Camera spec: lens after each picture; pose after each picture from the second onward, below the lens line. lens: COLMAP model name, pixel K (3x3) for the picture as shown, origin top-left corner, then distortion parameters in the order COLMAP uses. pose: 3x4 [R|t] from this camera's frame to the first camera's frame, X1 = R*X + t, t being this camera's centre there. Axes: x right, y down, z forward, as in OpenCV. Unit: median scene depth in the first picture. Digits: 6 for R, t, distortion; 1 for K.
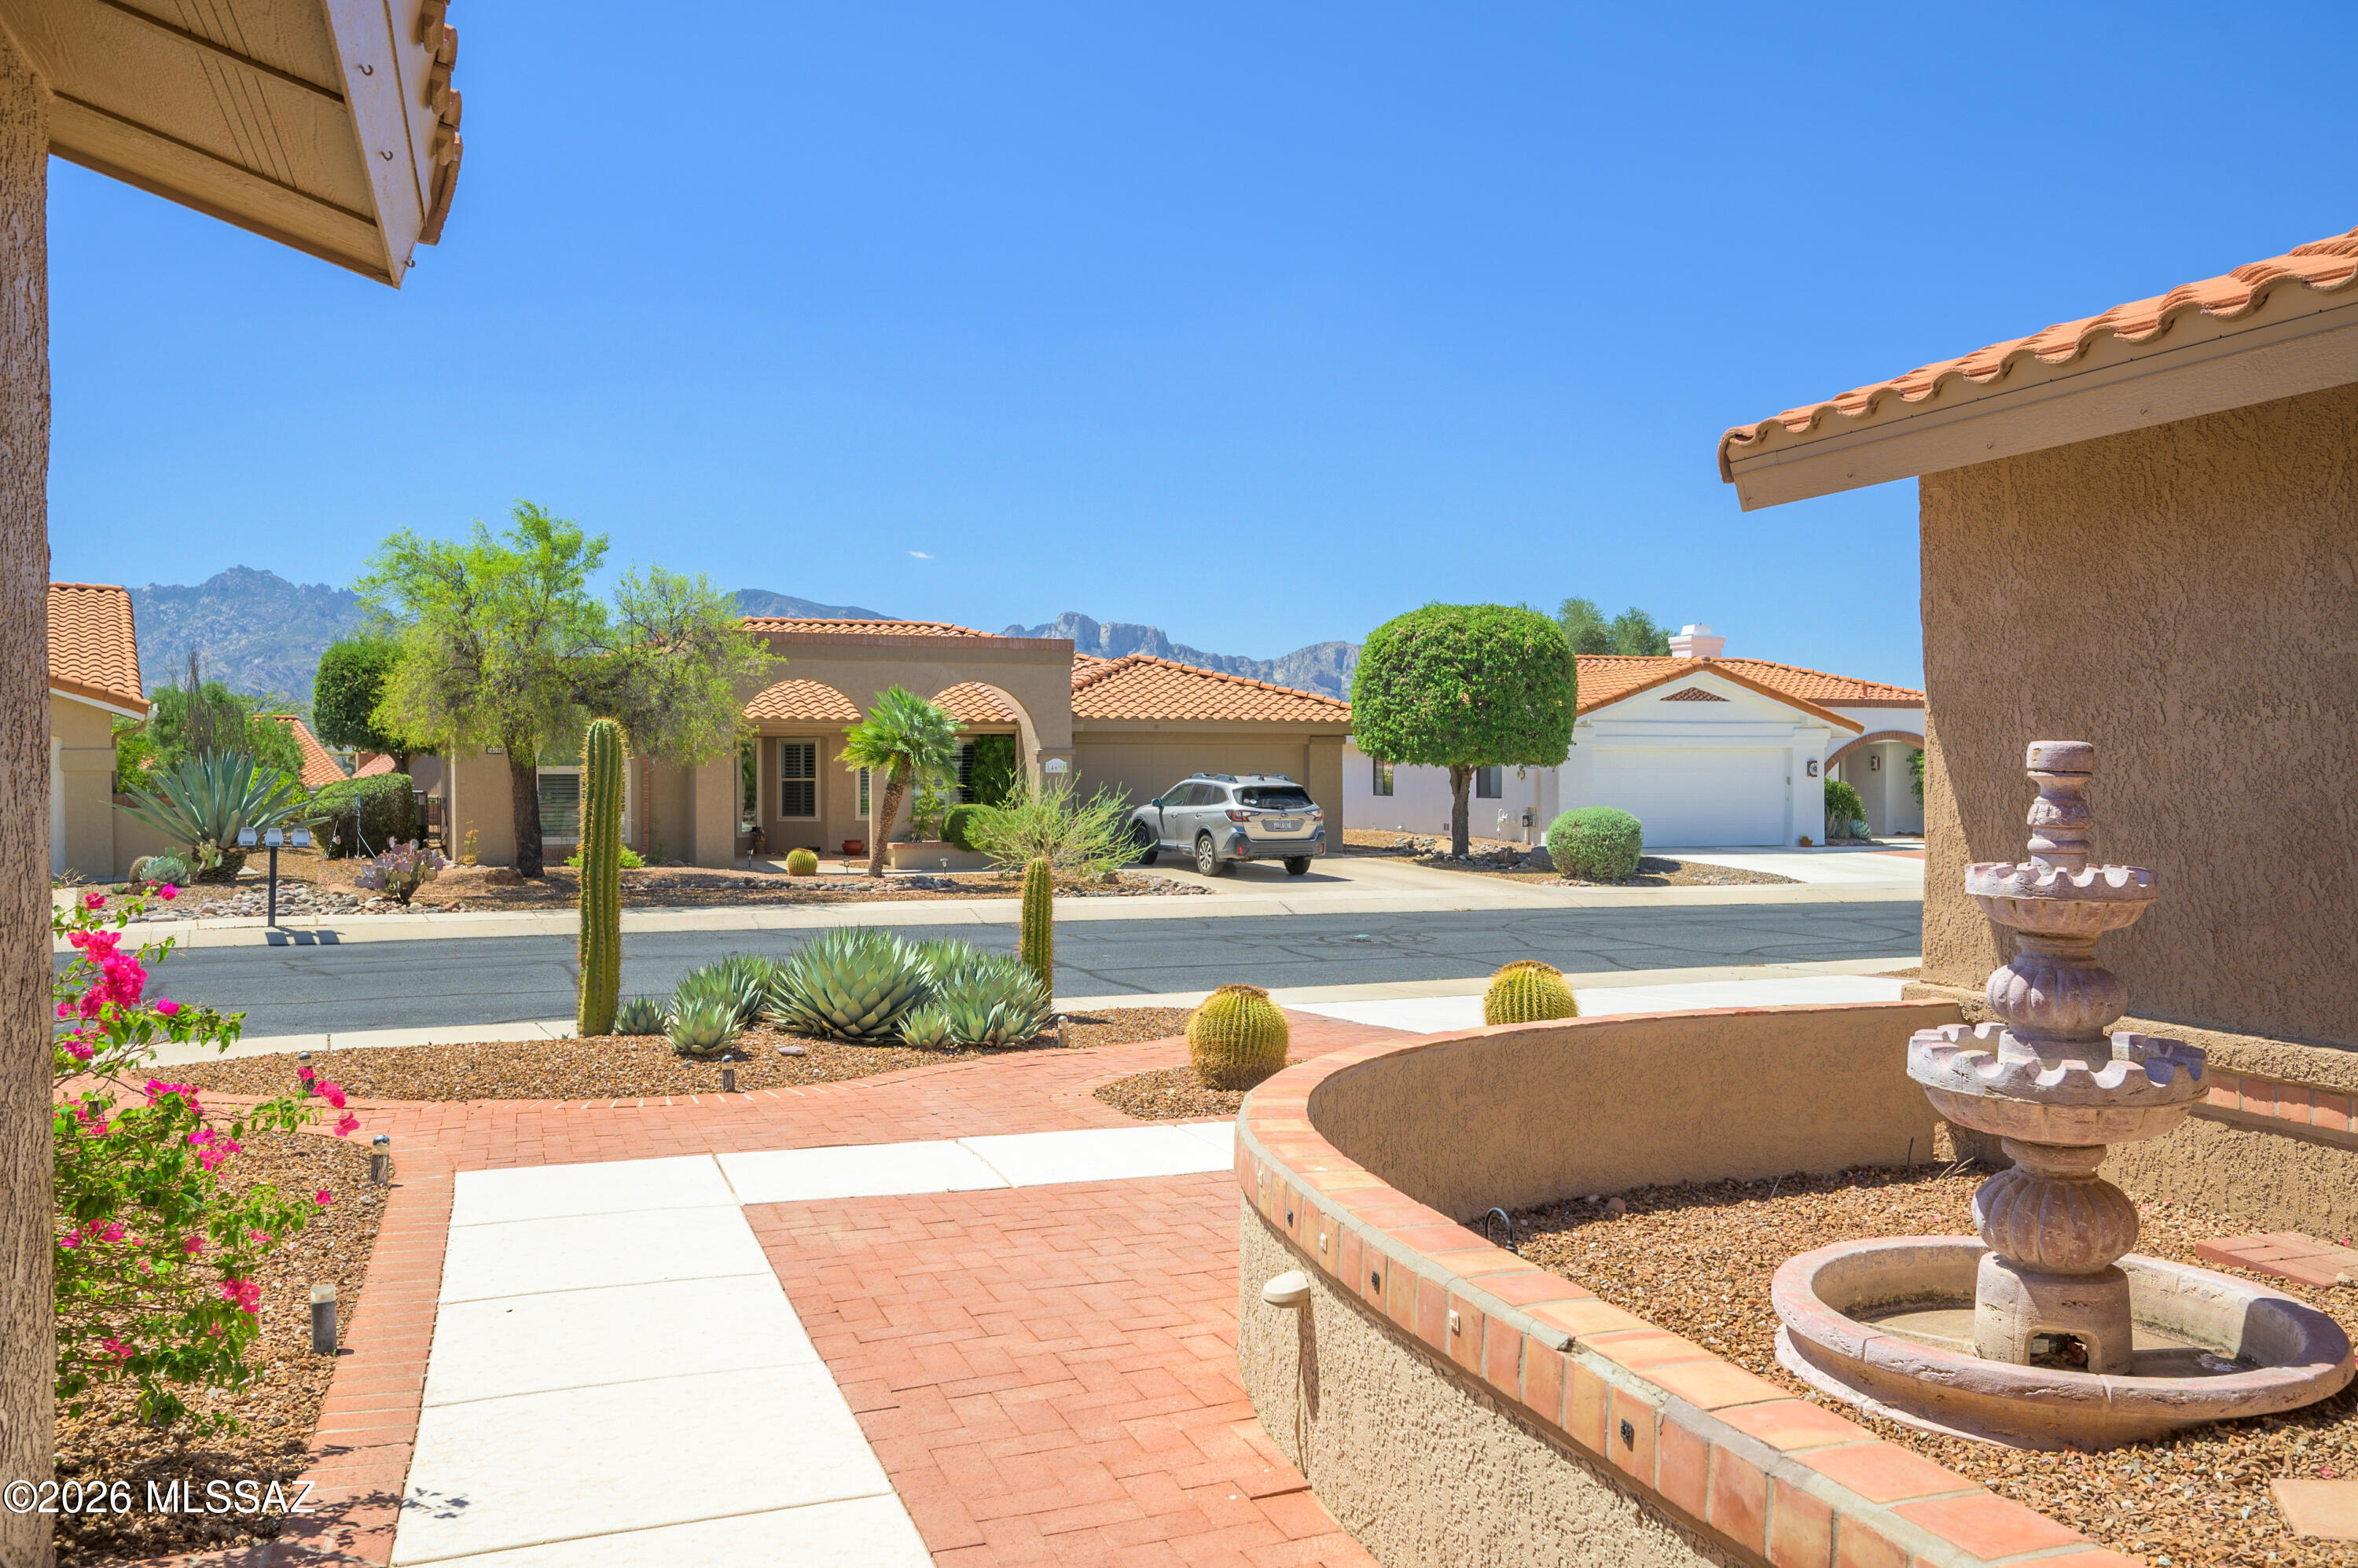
lens RADIAL K [[1840.8, 0, 1171.0], [0, 1840.8, 773.2], [0, 0, 1]] dist [0.006218, 0.004384]
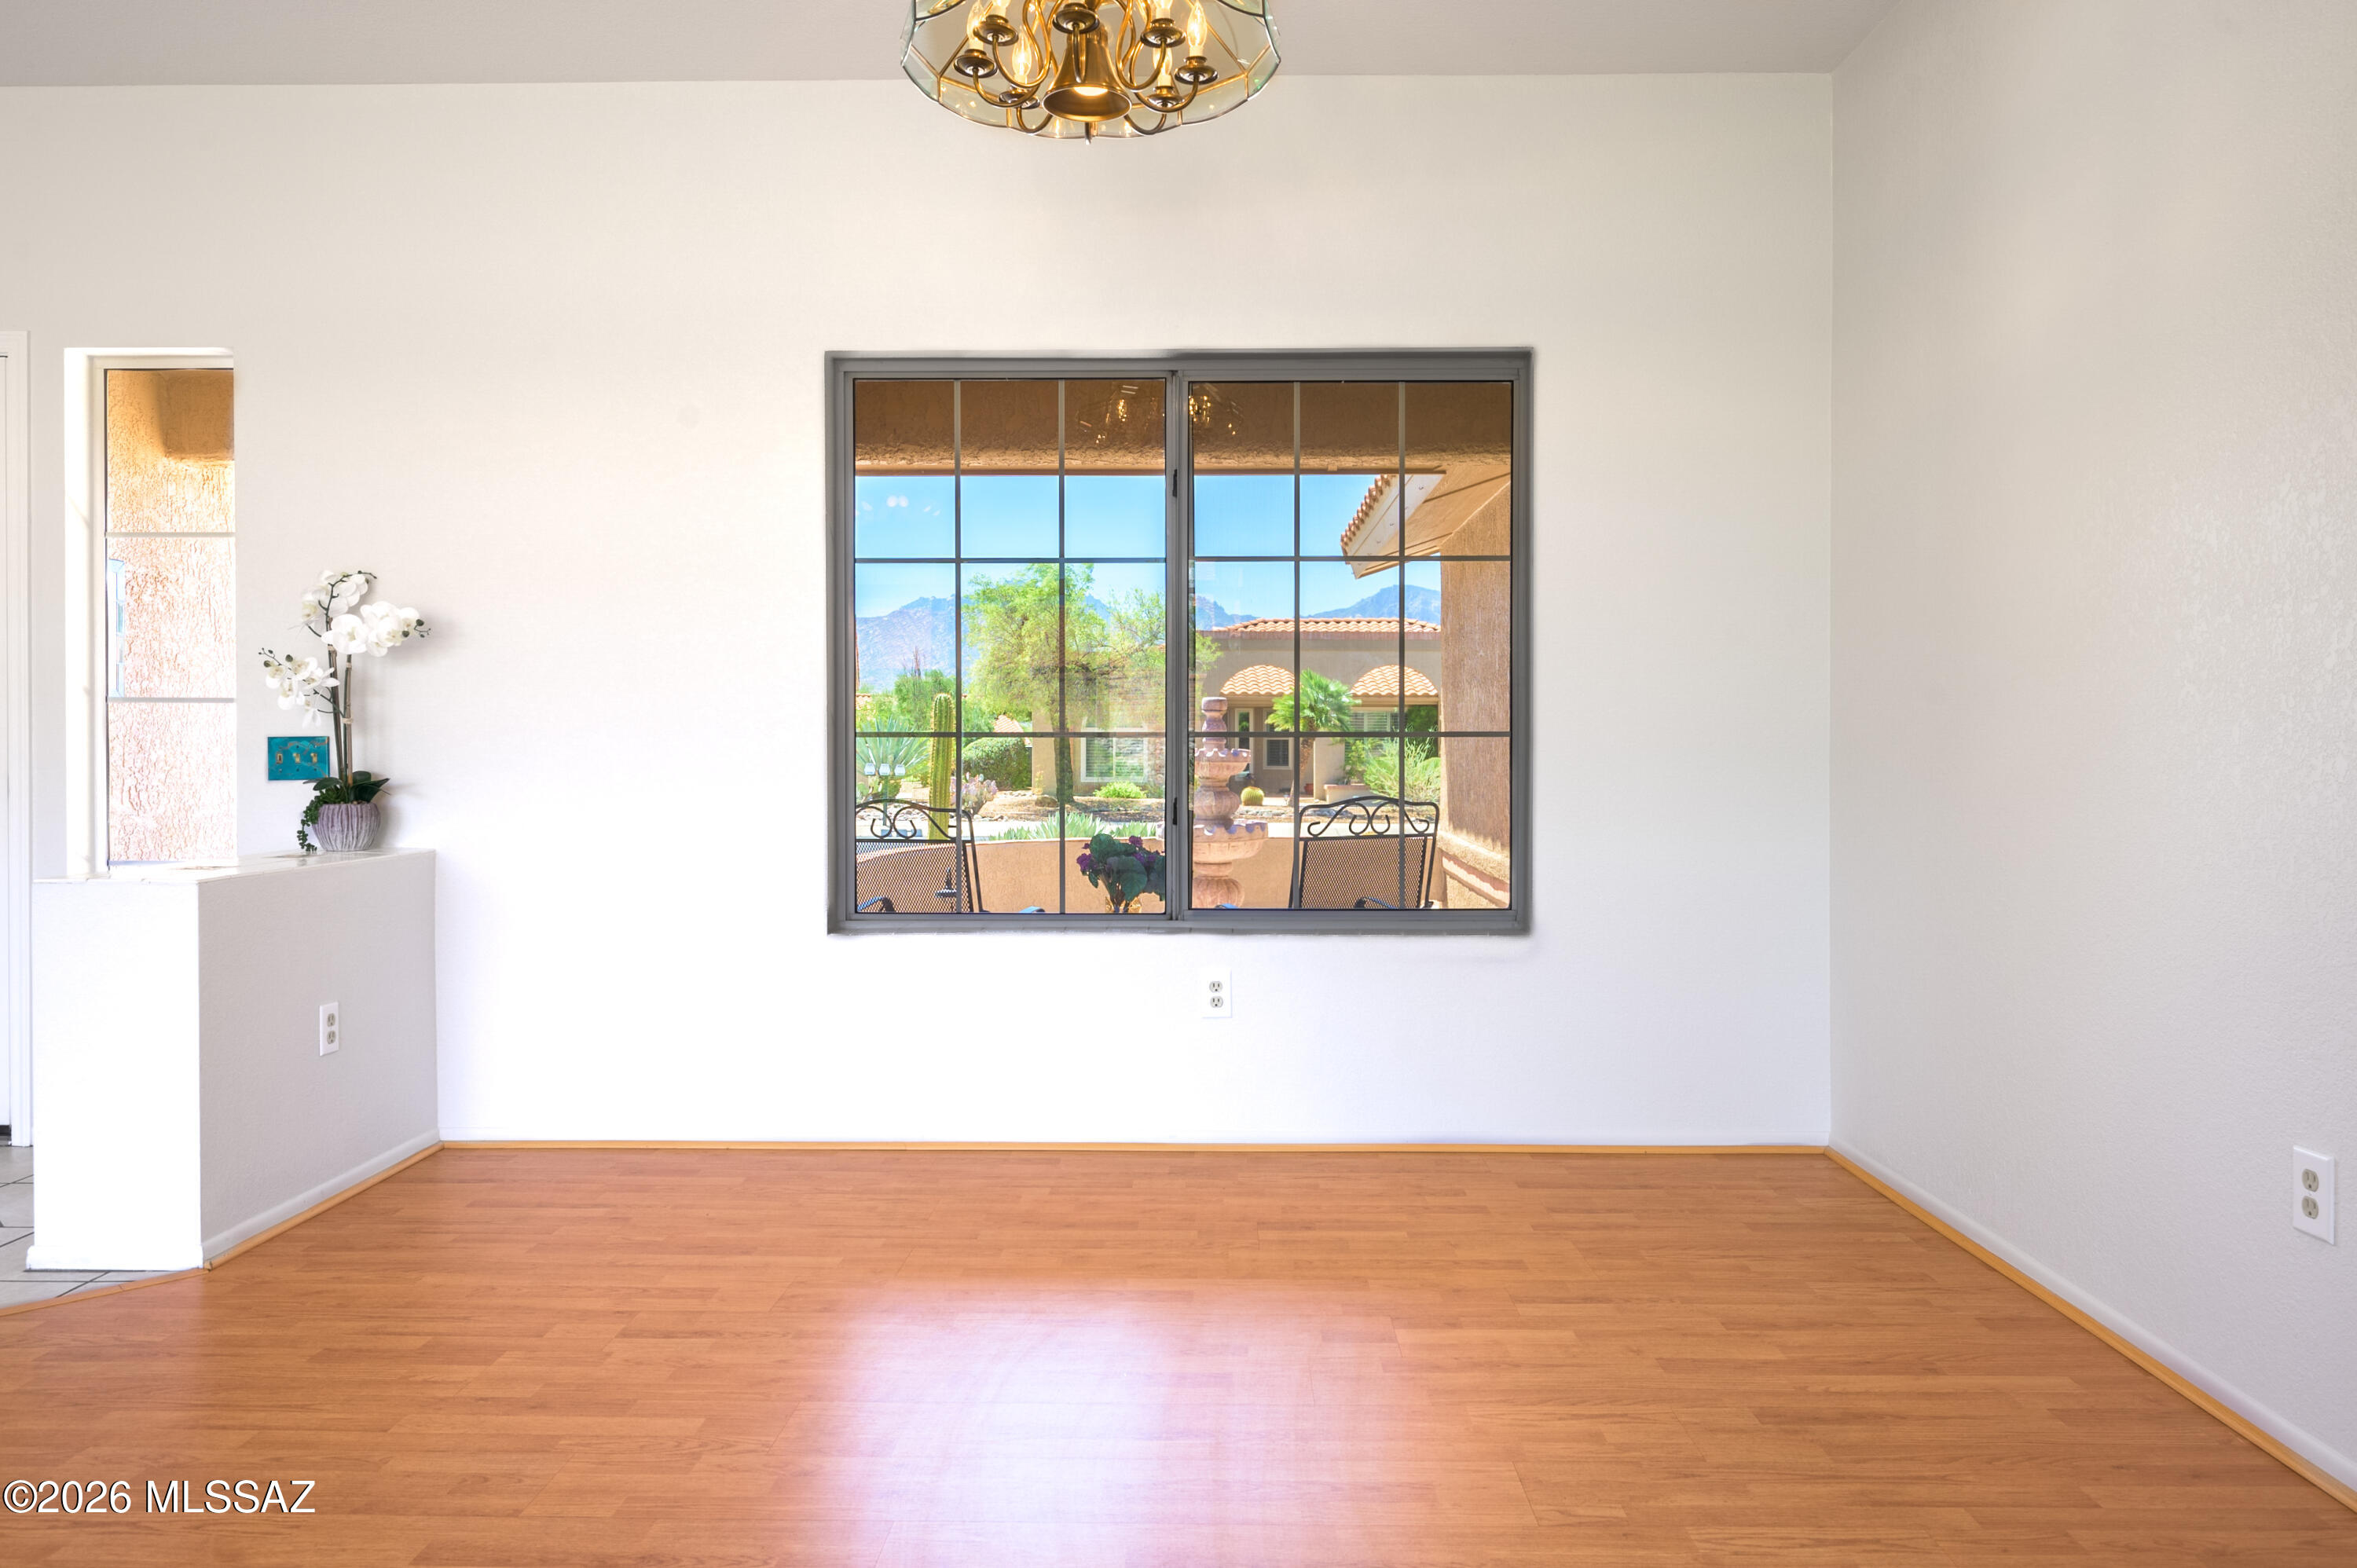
lens RADIAL K [[1578.9, 0, 1185.1], [0, 1578.9, 765.7], [0, 0, 1]] dist [-0.006395, -0.000385]
pose [[0.939400, 0.011009, -0.342645, 0.170698], [-0.005653, 0.999846, 0.016624, 0.005615], [0.342775, -0.013679, 0.939318, -0.144854]]
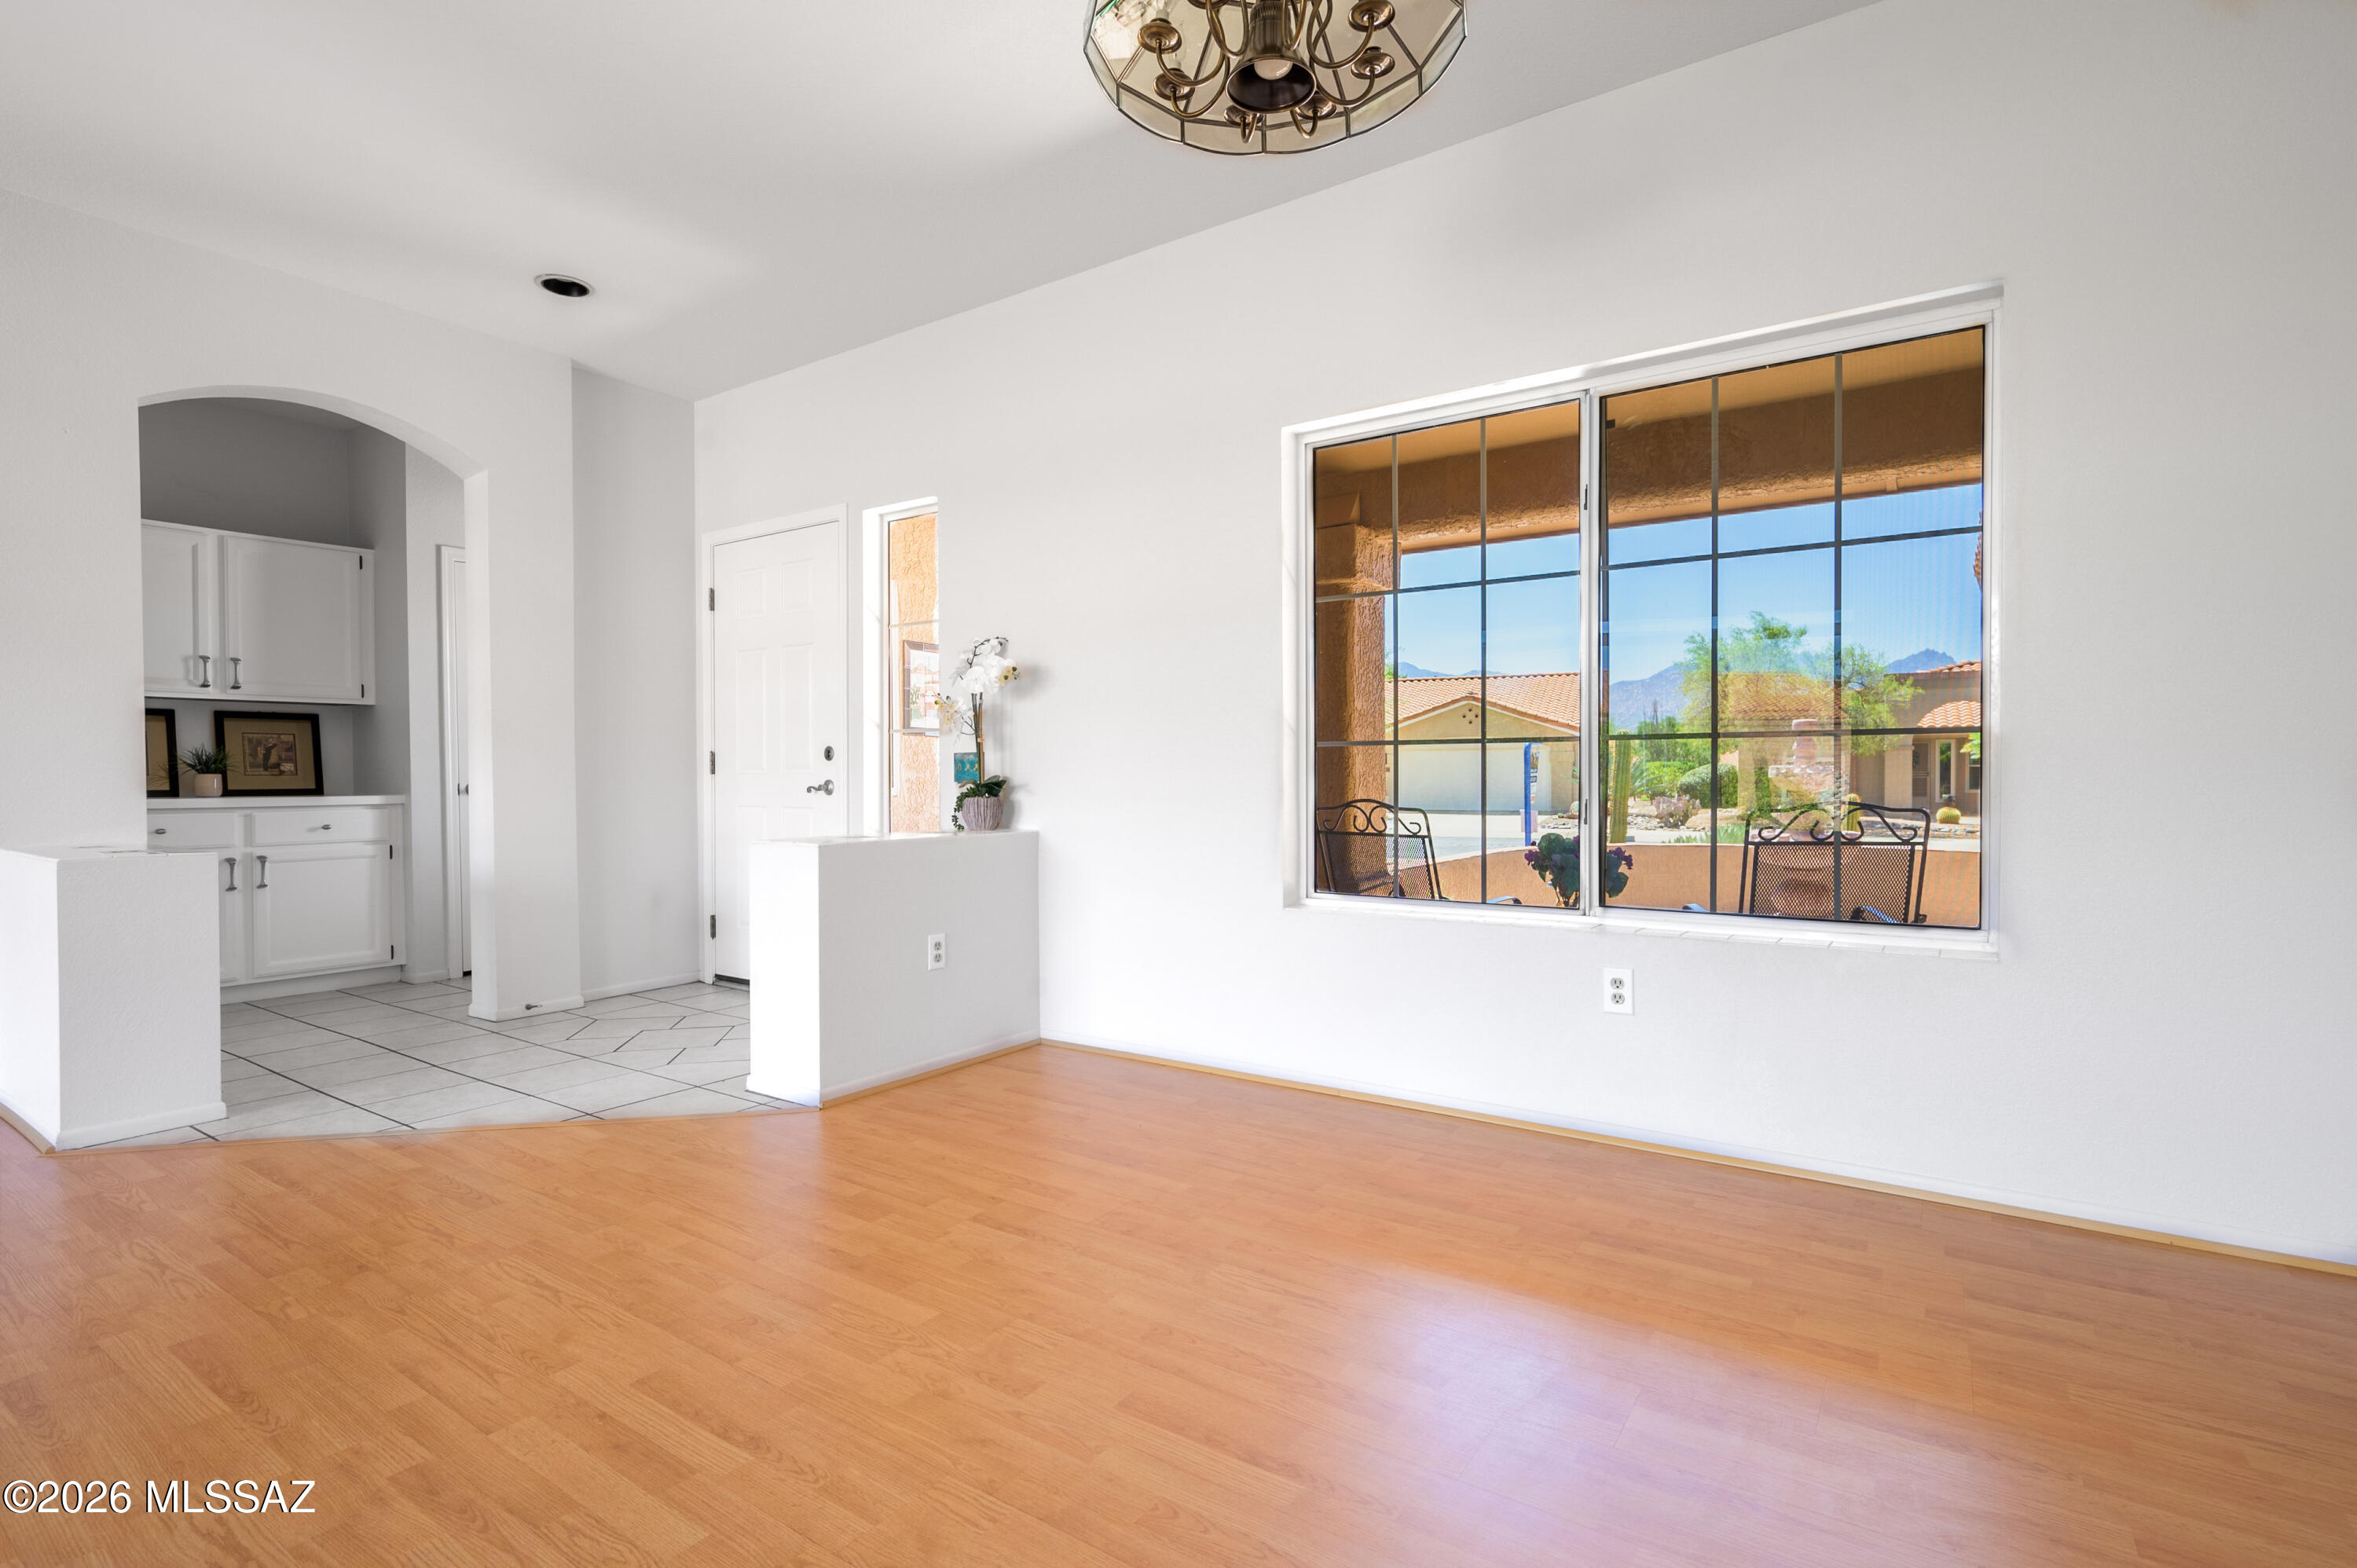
lens RADIAL K [[1101.7, 0, 1186.7], [0, 1101.7, 793.9], [0, 0, 1]] dist [-0.002869, 0.001546]
pose [[0.596629, 0.017010, -0.802337, 0.182096], [0.000927, 0.999760, 0.021885, 0.008185], [0.802516, -0.013801, 0.596470, -0.102580]]
